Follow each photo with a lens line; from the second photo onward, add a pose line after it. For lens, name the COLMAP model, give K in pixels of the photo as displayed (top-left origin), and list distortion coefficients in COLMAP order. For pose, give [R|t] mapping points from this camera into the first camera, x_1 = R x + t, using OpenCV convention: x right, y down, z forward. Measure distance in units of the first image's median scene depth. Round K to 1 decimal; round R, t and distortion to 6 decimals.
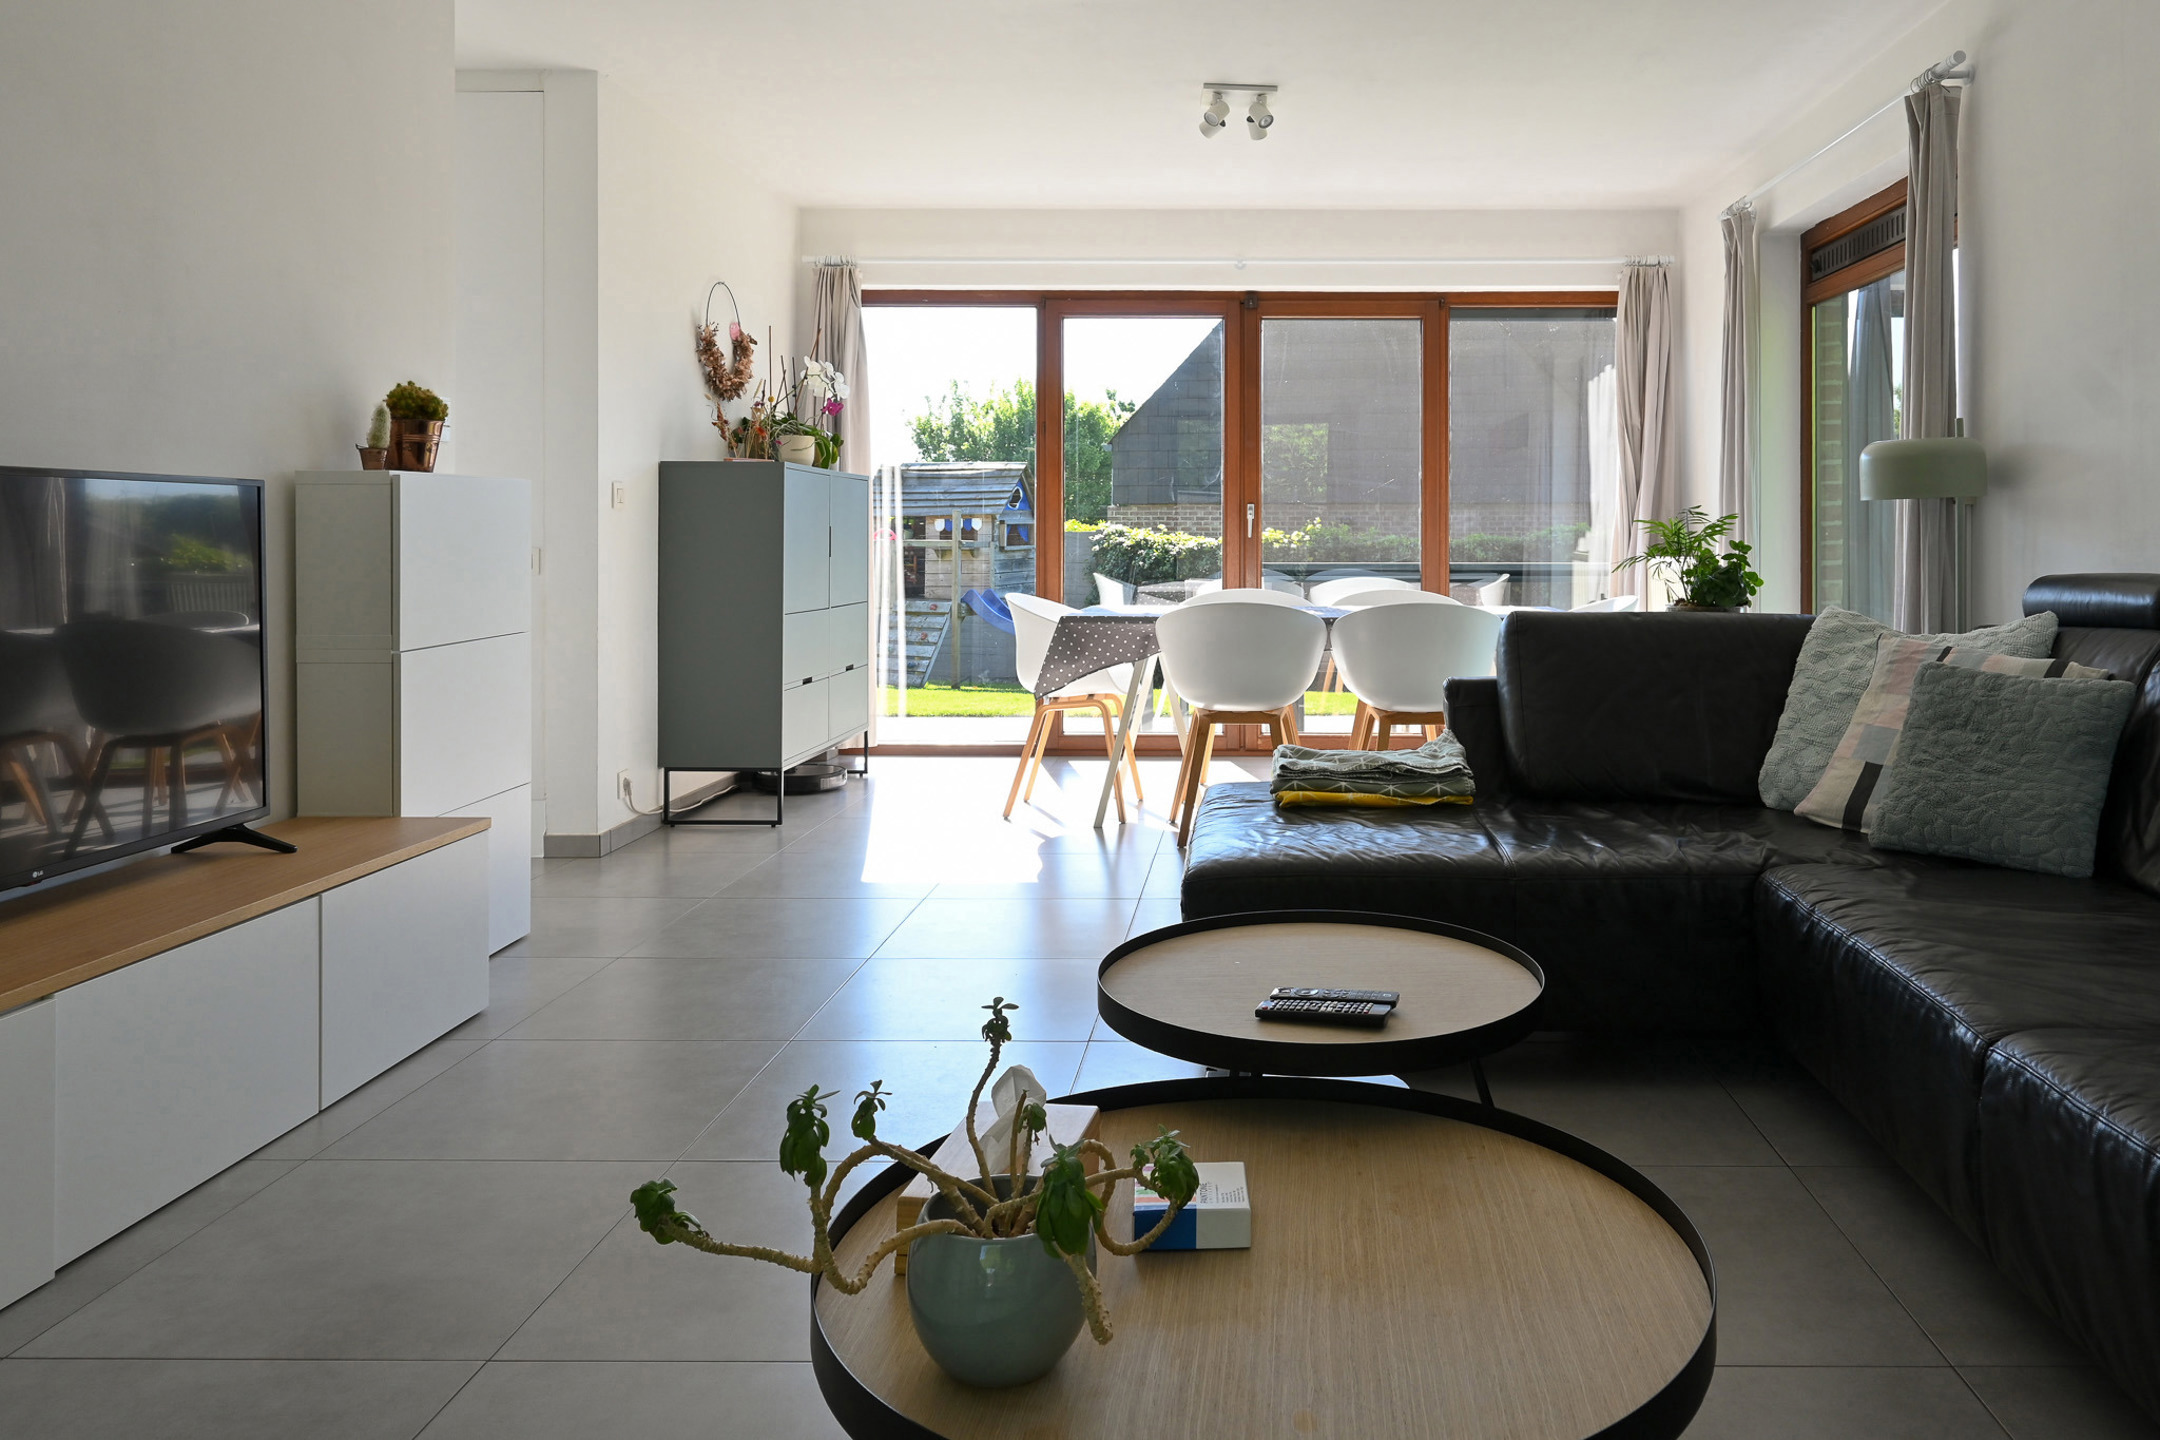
lens RADIAL K [[1437.5, 0, 1281.5], [0, 1437.5, 532.0], [0, 0, 1]] dist [-0.002169, -0.001585]
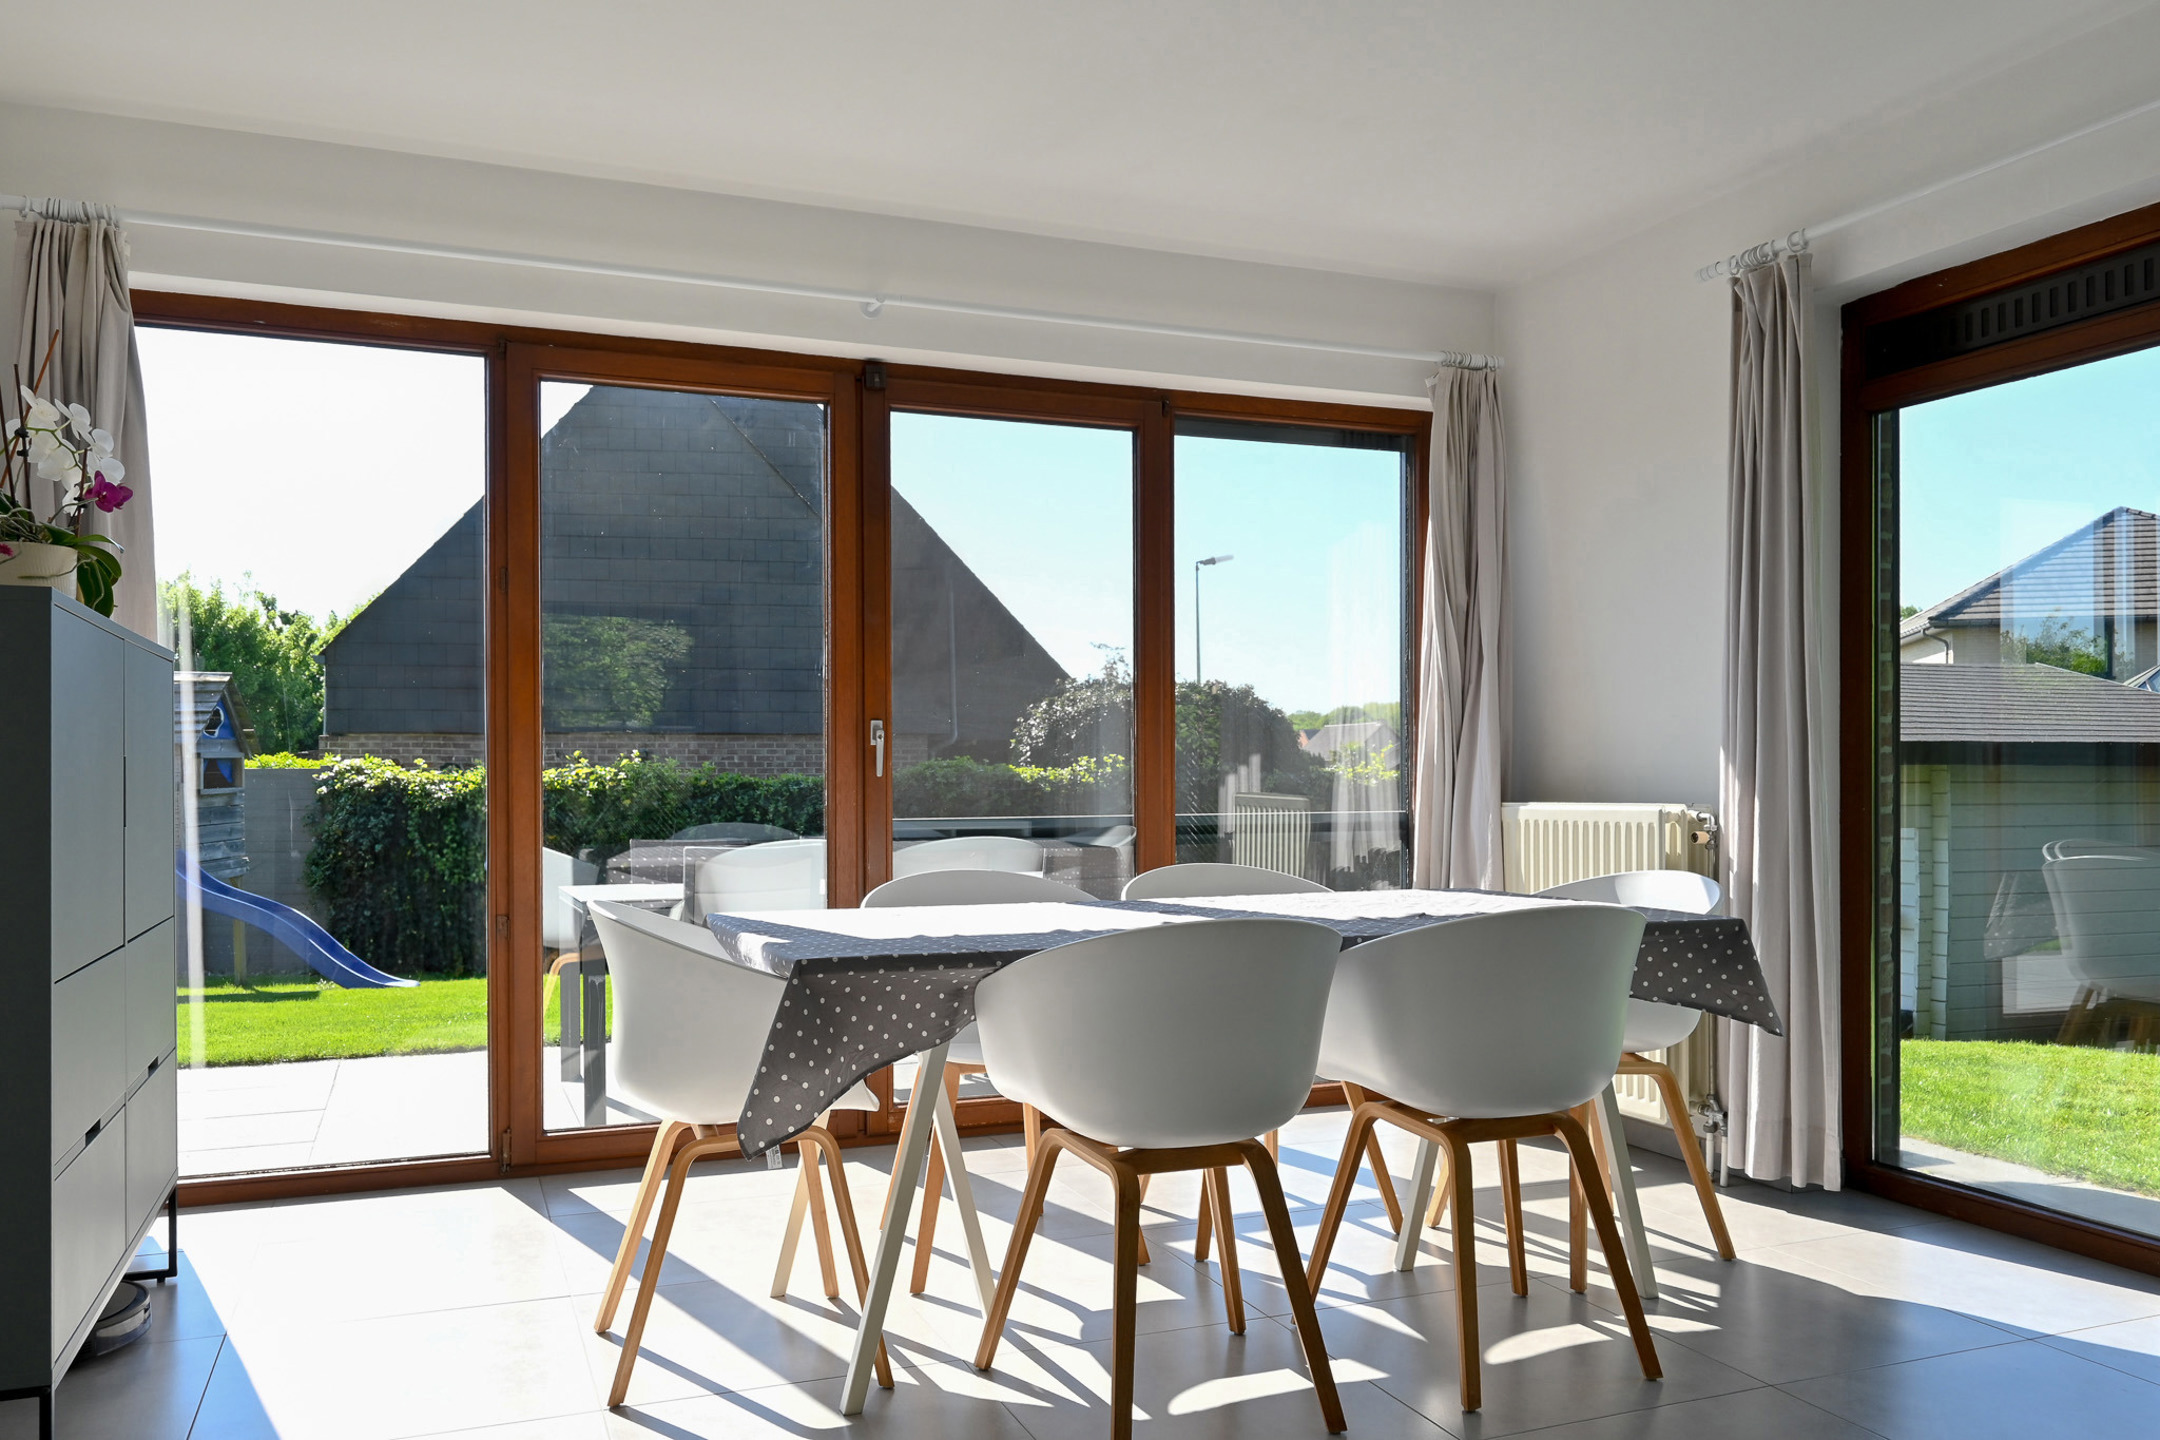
lens RADIAL K [[1537.7, 0, 1051.4], [0, 1537.7, 778.1], [0, 0, 1]] dist [-0.004499, -0.002477]
pose [[0.937237, -0.005617, 0.348648, -0.234830], [0.003210, 0.999967, 0.007480, 0.000140], [-0.348679, -0.005892, 0.937224, 0.515277]]
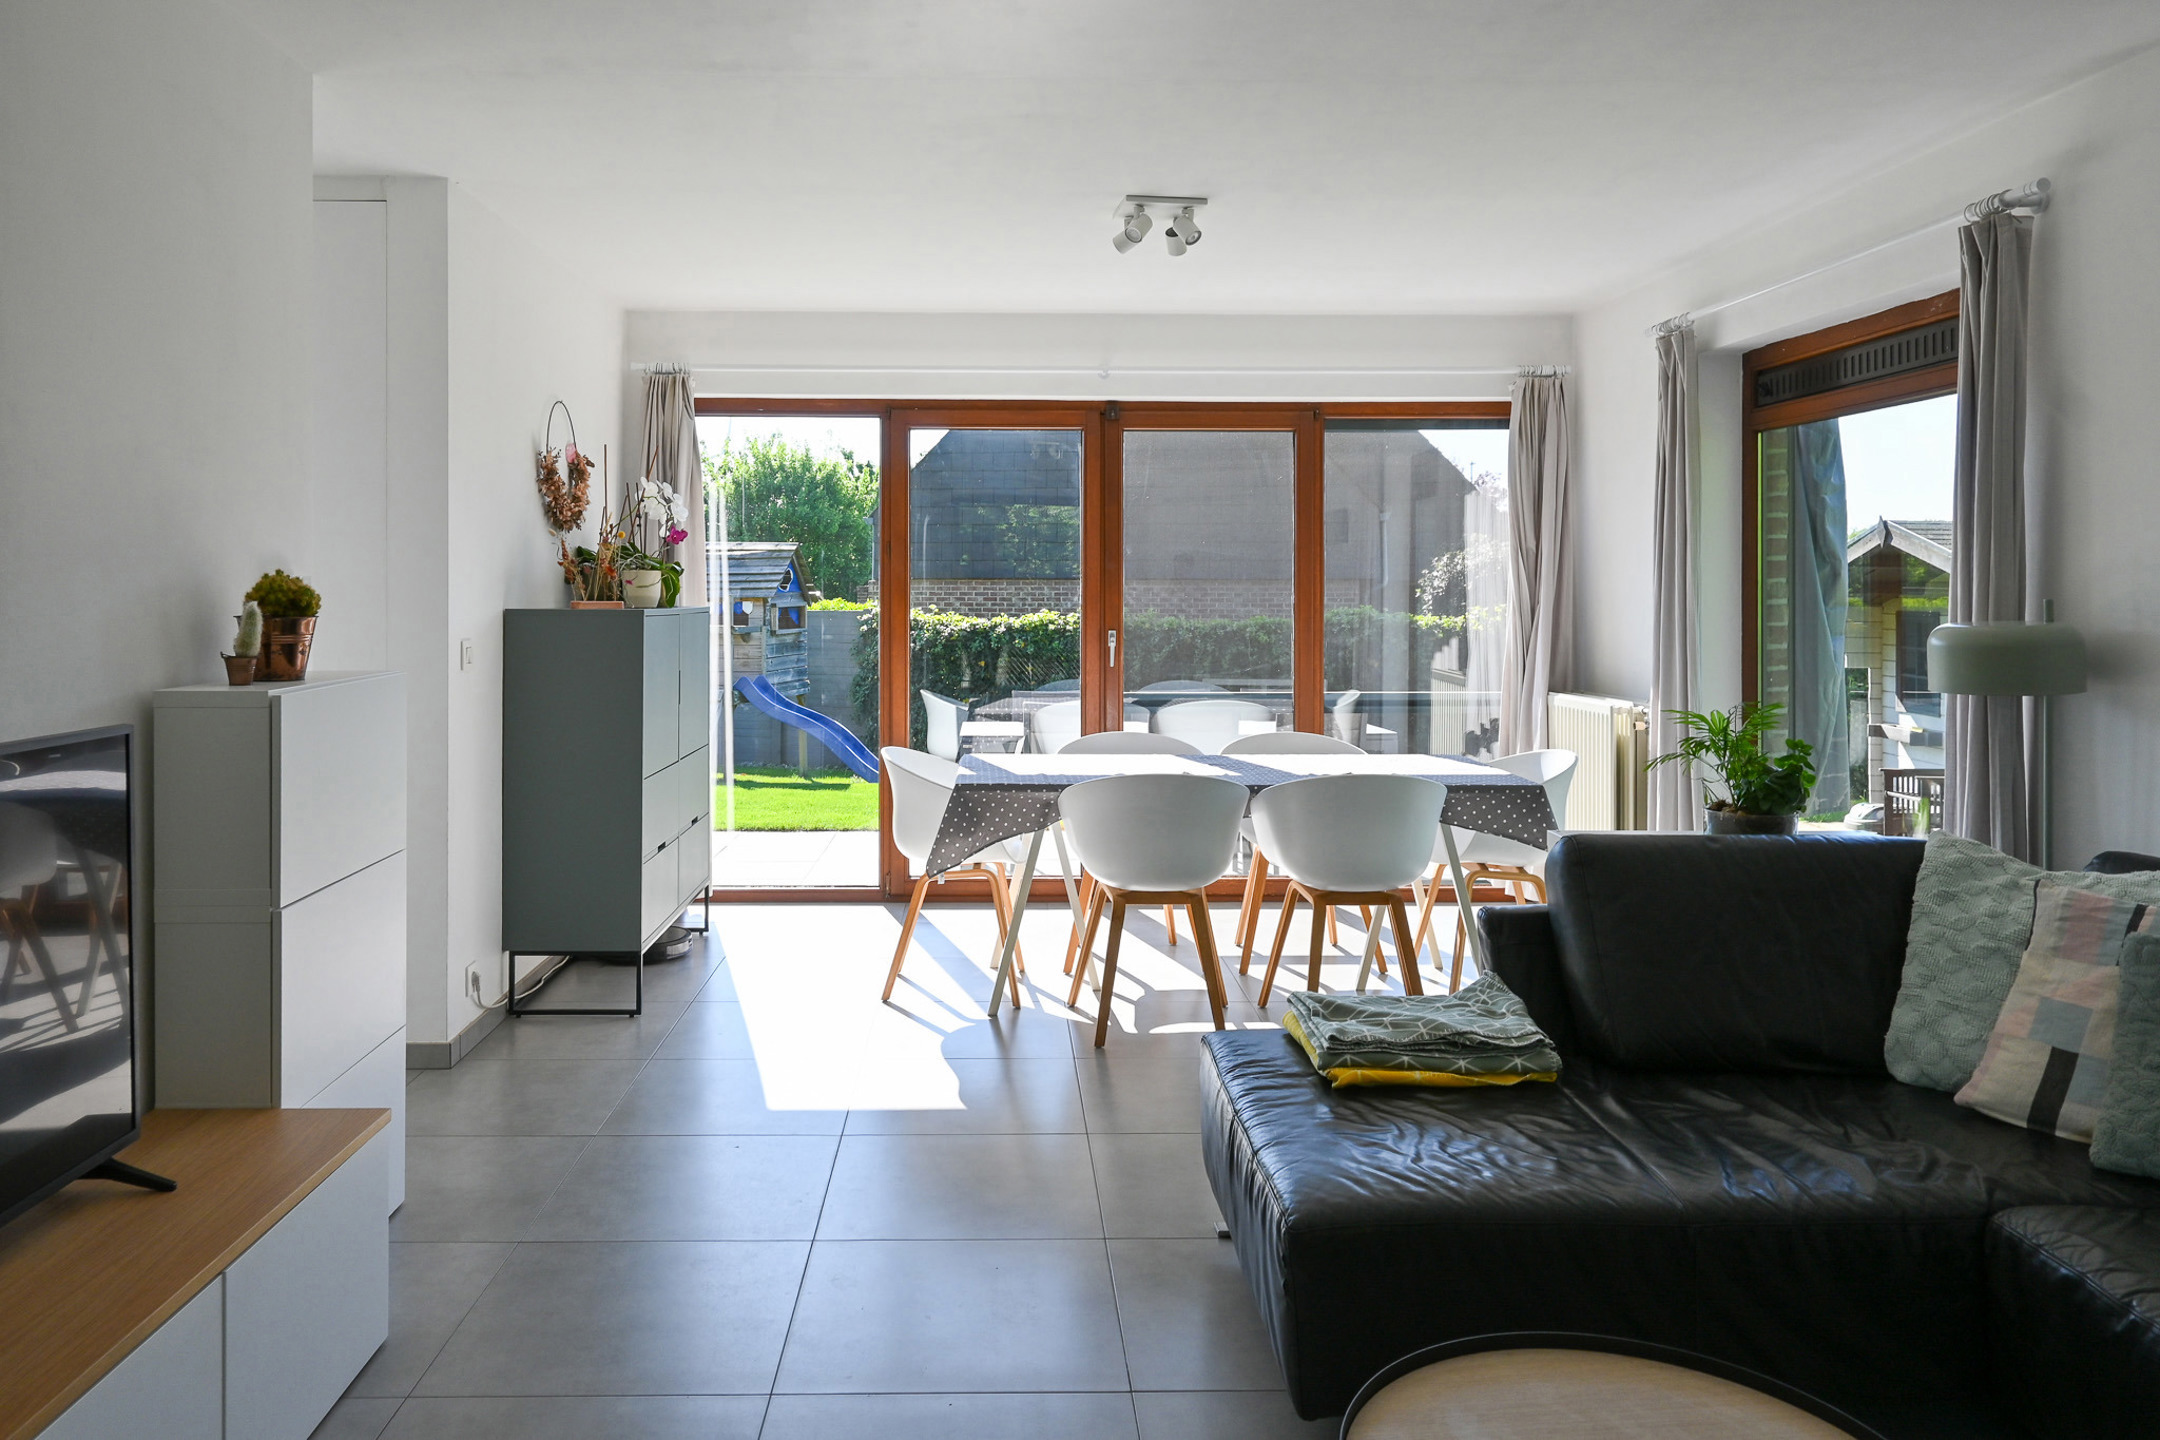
lens RADIAL K [[1442.4, 0, 1041.7], [0, 1442.4, 590.7], [0, 0, 1]] dist [-0.001688, -0.000414]
pose [[0.999873, 0.000627, 0.015927, -0.110096], [-0.000605, 0.999999, -0.001383, -0.058710], [-0.015928, 0.001374, 0.999872, 0.093786]]
